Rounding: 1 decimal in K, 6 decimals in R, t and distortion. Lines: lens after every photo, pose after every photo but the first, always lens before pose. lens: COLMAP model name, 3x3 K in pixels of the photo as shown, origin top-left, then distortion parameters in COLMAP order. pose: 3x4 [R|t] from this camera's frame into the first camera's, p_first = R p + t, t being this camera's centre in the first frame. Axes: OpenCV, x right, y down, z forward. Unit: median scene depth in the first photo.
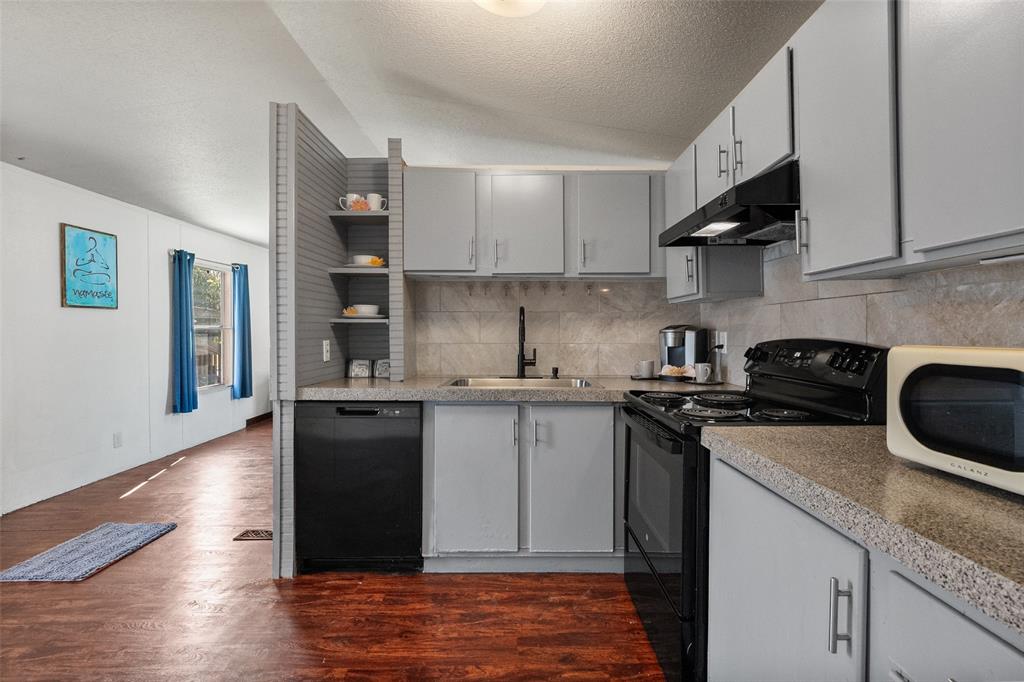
lens RADIAL K [[459.8, 0, 524.2], [0, 459.8, 334.1], [0, 0, 1]] dist [-0.001066, 0.000279]
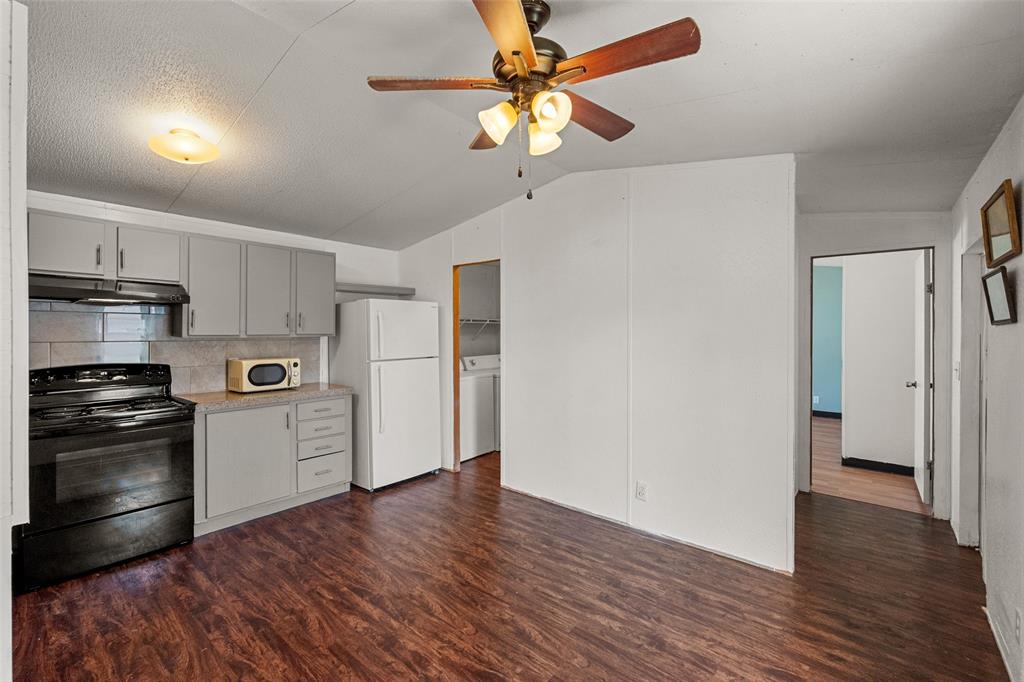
lens RADIAL K [[434.7, 0, 510.0], [0, 434.7, 333.4], [0, 0, 1]] dist [-0.001538, -0.000154]
pose [[-0.751074, -0.003563, 0.660208, -1.143902], [0.002085, 0.999968, 0.007768, -0.081330], [-0.660215, 0.007211, -0.751042, 0.843525]]
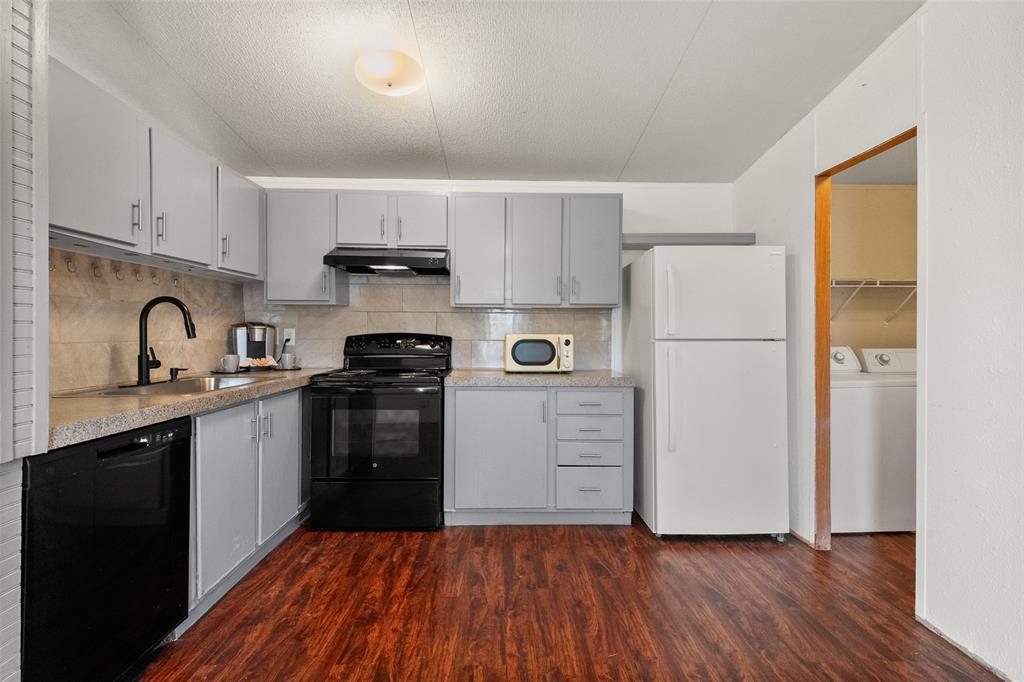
lens RADIAL K [[466.0, 0, 510.3], [0, 466.0, 332.1], [0, 0, 1]] dist [0.000616, 0.000338]
pose [[-0.001398, -0.000921, 0.999999, -0.871829], [-0.000902, 0.999999, 0.000920, 0.003115], [-0.999999, -0.000900, -0.001398, 0.387773]]
